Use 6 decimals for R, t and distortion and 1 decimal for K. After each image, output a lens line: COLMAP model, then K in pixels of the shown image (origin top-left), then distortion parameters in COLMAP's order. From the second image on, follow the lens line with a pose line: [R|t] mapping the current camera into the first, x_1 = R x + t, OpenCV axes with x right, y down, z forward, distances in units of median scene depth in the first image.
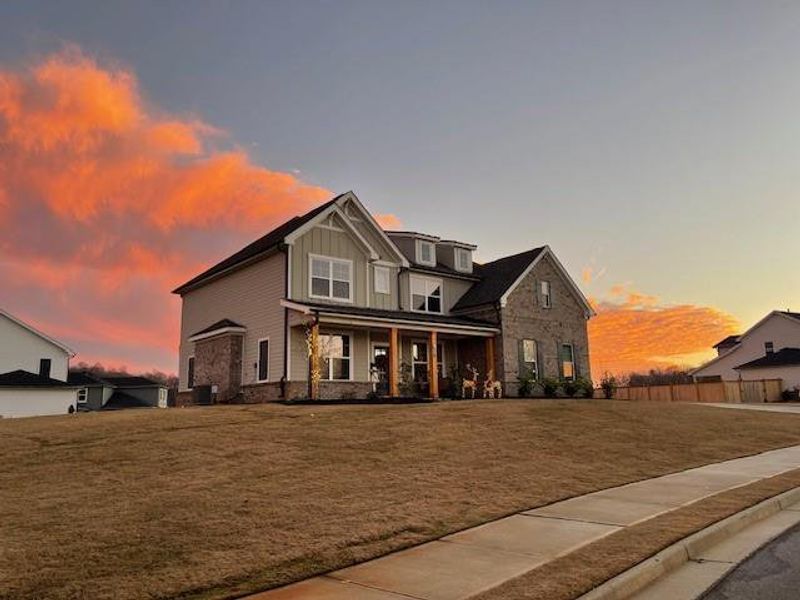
lens RADIAL K [[608.2, 0, 400.0], [0, 608.2, 300.0], [0, 0, 1]] dist [0.091091, -0.093647]
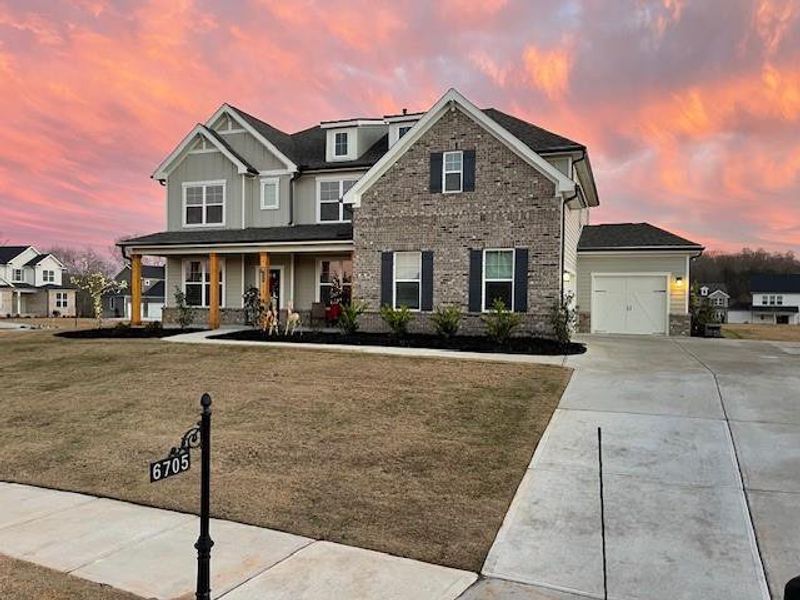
lens RADIAL K [[608.2, 0, 400.0], [0, 608.2, 300.0], [0, 0, 1]] dist [0.091091, -0.093647]
pose [[0.499975, 0.027314, -0.865609, 0.817815], [0.139661, 0.983877, 0.111715, 0.045386], [0.854704, -0.176746, 0.488100, 0.682914]]
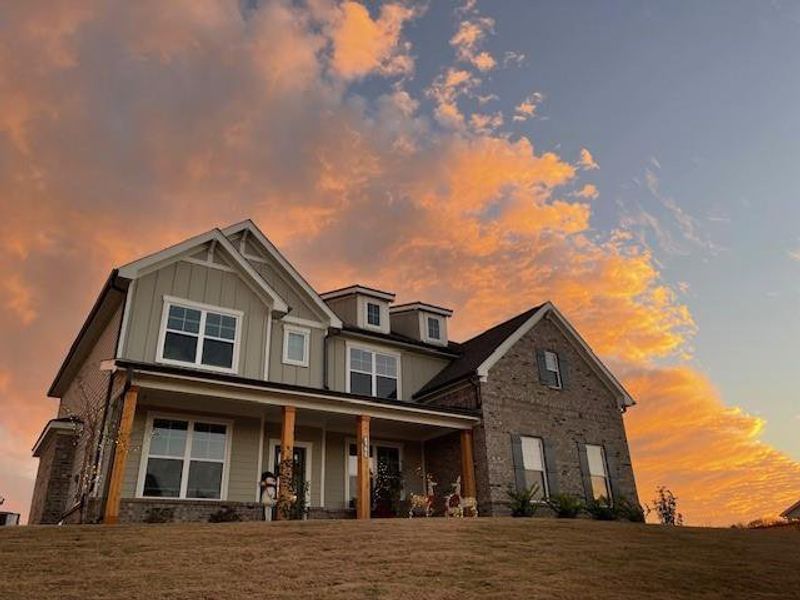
lens RADIAL K [[608.2, 0, 400.0], [0, 608.2, 300.0], [0, 0, 1]] dist [0.091091, -0.093647]
pose [[0.996632, -0.045519, -0.068213, 0.129420], [0.027428, 0.968925, -0.245830, 0.085026], [0.077283, 0.243131, 0.966910, 0.337779]]
